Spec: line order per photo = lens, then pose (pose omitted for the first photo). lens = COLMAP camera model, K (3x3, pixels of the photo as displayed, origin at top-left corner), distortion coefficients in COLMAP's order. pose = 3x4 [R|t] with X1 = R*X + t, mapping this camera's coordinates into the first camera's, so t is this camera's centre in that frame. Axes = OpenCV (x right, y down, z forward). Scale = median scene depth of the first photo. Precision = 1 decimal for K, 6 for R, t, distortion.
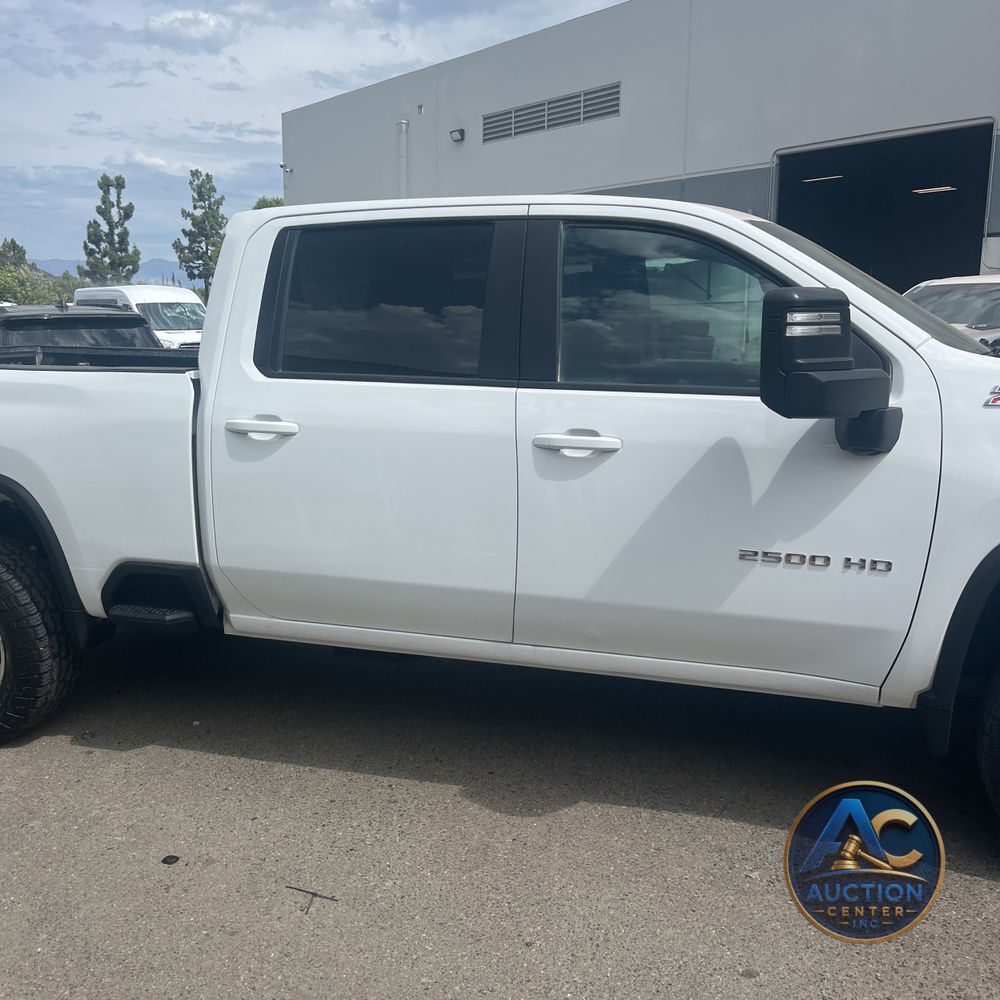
lens RADIAL K [[1018.3, 0, 514.5], [0, 1018.3, 511.2], [0, 0, 1]] dist [0.019529, 0.000000]
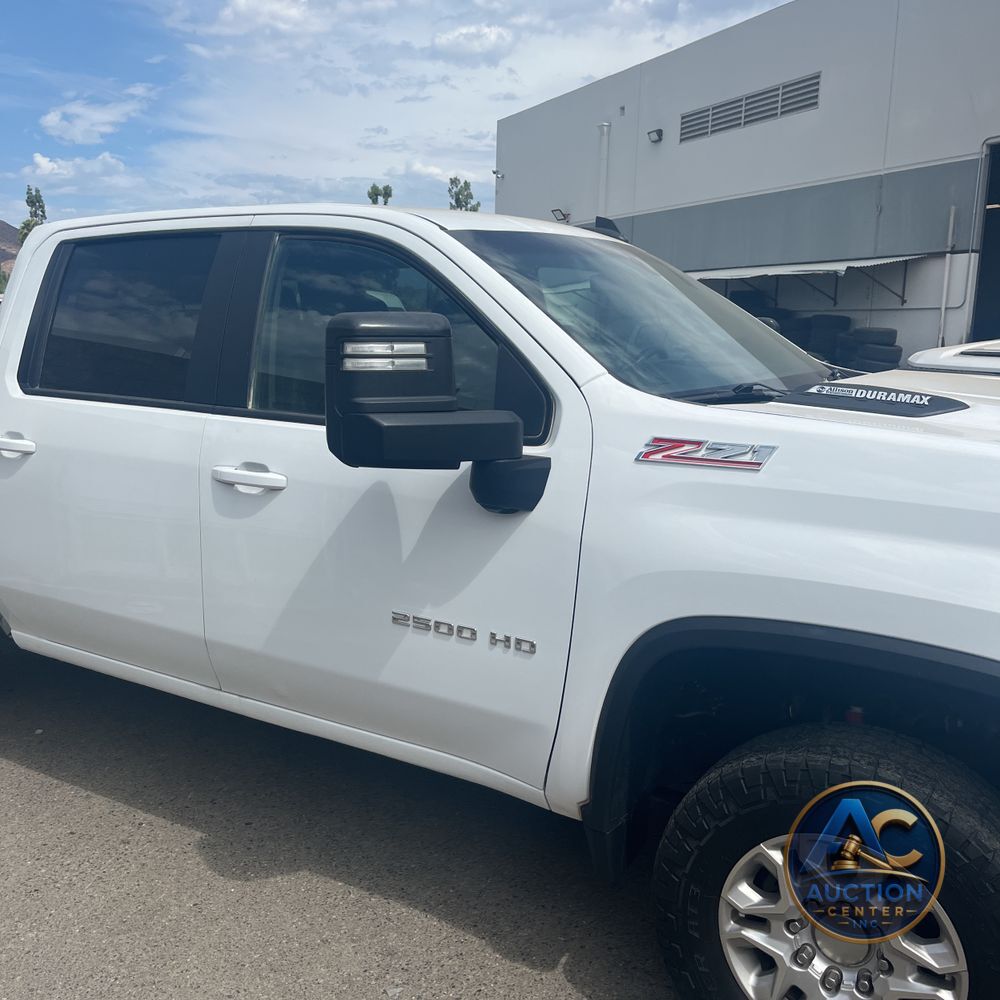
lens RADIAL K [[1018.3, 0, 505.6], [0, 1018.3, 509.9], [0, 0, 1]] dist [0.019529, 0.000000]
pose [[0.967547, 0.055271, -0.246573, 0.401069], [-0.056114, 0.998418, 0.003611, -0.043710], [0.246383, 0.010342, 0.969117, 0.144070]]
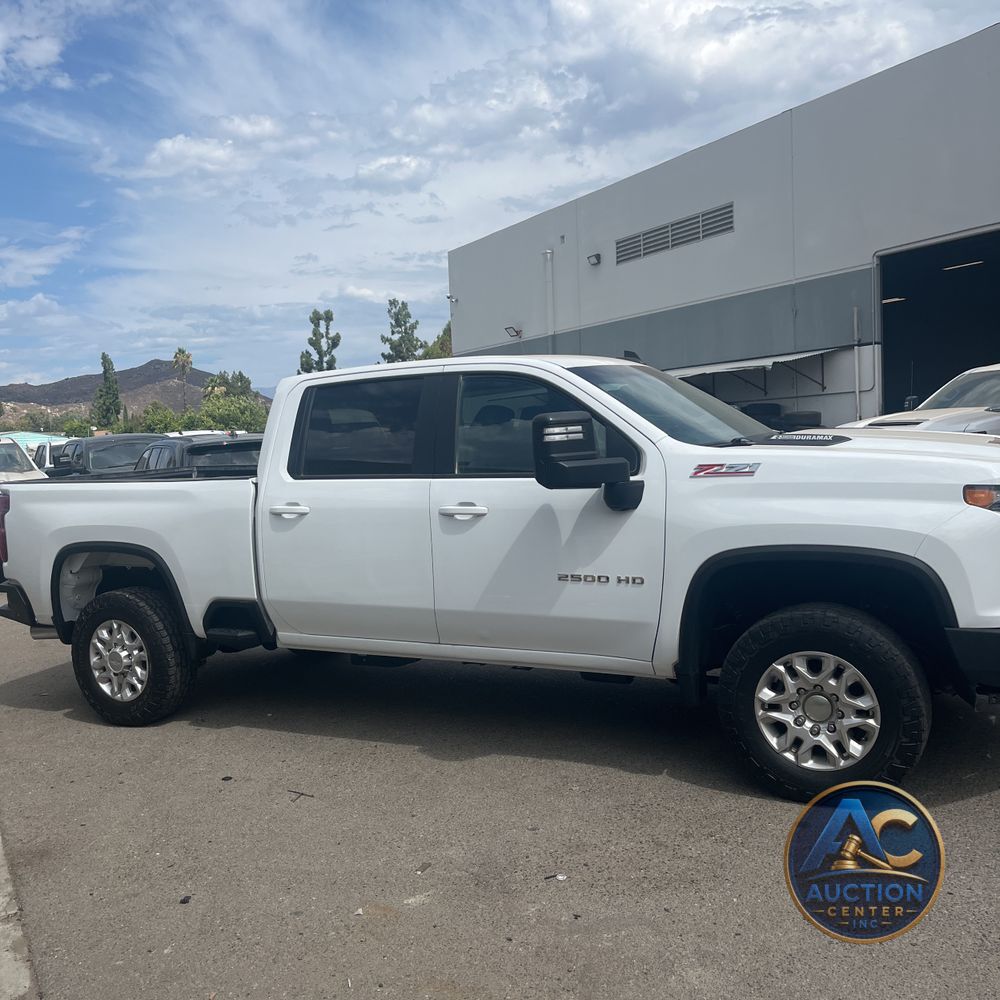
lens RADIAL K [[1018.3, 0, 498.1], [0, 1018.3, 497.0], [0, 0, 1]] dist [0.019529, 0.000000]
pose [[0.978101, -0.040640, -0.204125, 0.350668], [0.017555, 0.993365, -0.113656, 0.073929], [0.207389, 0.107583, 0.972325, -0.429474]]
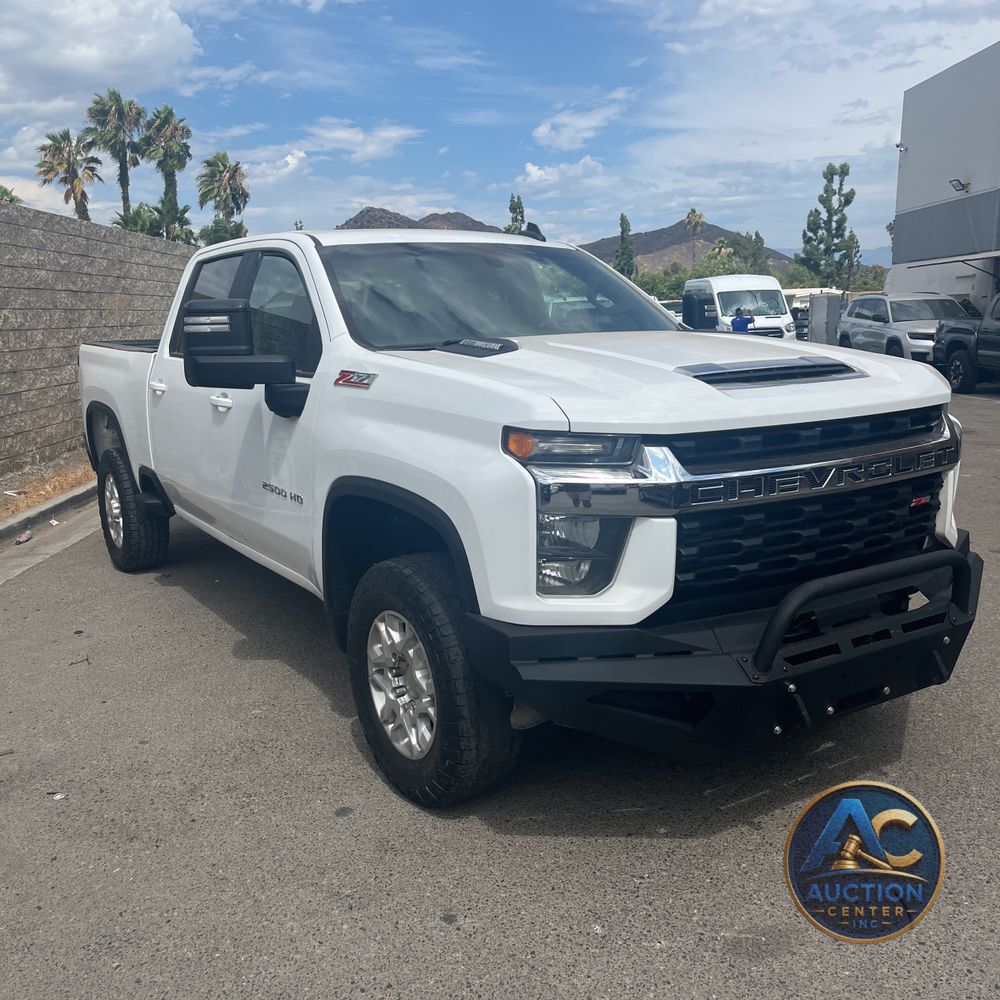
lens RADIAL K [[1018.3, 0, 494.7], [0, 1018.3, 496.1], [0, 0, 1]] dist [0.019529, 0.000000]
pose [[0.761946, 0.099623, -0.639933, 1.058587], [-0.098555, 0.994426, 0.037464, -0.020315], [0.640098, 0.034523, 0.767517, 0.091017]]
